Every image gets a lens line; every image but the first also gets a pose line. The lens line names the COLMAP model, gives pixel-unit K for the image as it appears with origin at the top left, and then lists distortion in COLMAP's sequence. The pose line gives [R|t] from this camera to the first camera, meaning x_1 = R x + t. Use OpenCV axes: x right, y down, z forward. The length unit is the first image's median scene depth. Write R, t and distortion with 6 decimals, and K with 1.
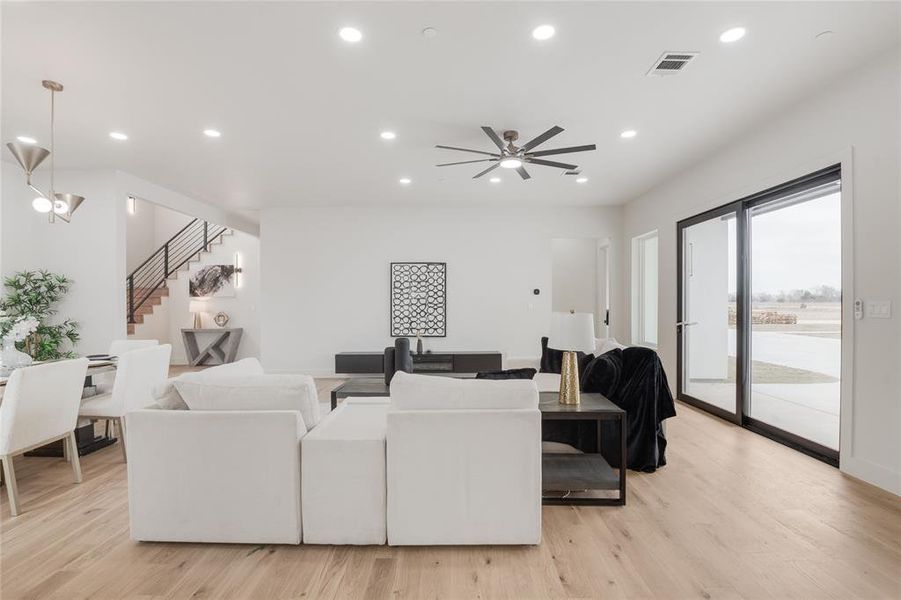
lens RADIAL K [[412.9, 0, 456.0], [0, 412.9, 304.0], [0, 0, 1]] dist [-0.028817, 0.000757]
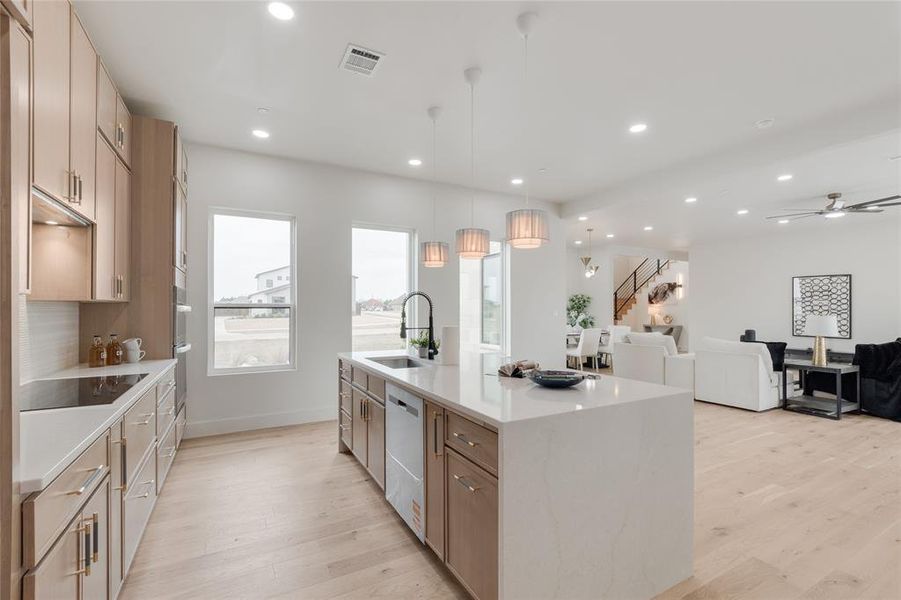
lens RADIAL K [[403.9, 0, 447.4], [0, 403.9, 305.1], [0, 0, 1]] dist [-0.012514, 0.000369]
pose [[0.477611, -0.001749, -0.878570, 0.412161], [-0.005535, 0.999972, -0.005000, -0.002880], [0.878554, 0.007251, 0.477588, -0.509794]]
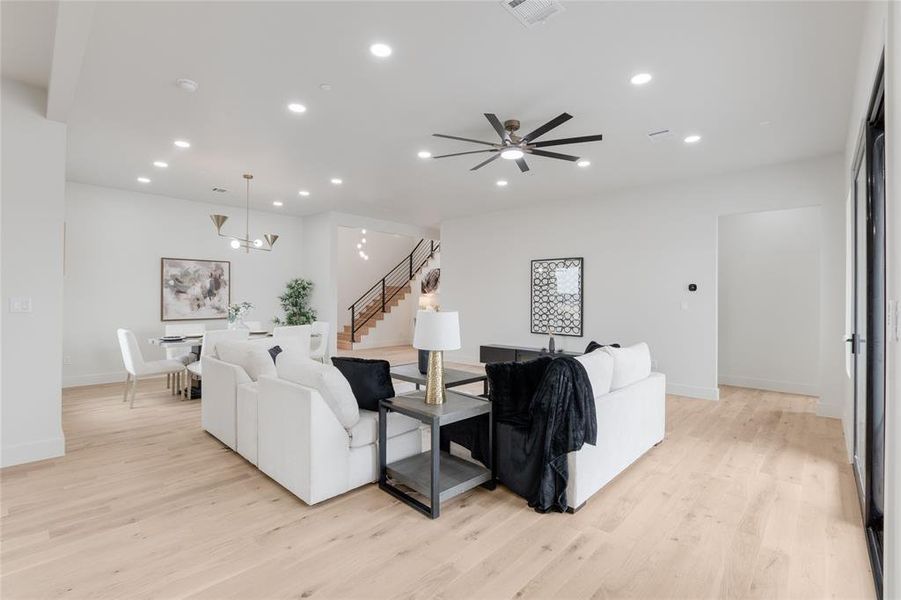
lens RADIAL K [[408.7, 0, 449.5], [0, 408.7, 296.7], [0, 0, 1]] dist [-0.026836, -0.000010]
pose [[0.730848, 0.004767, -0.682524, 0.383690], [-0.010505, 0.999936, -0.004265, -0.003914], [0.682460, 0.010287, 0.730851, 0.123326]]
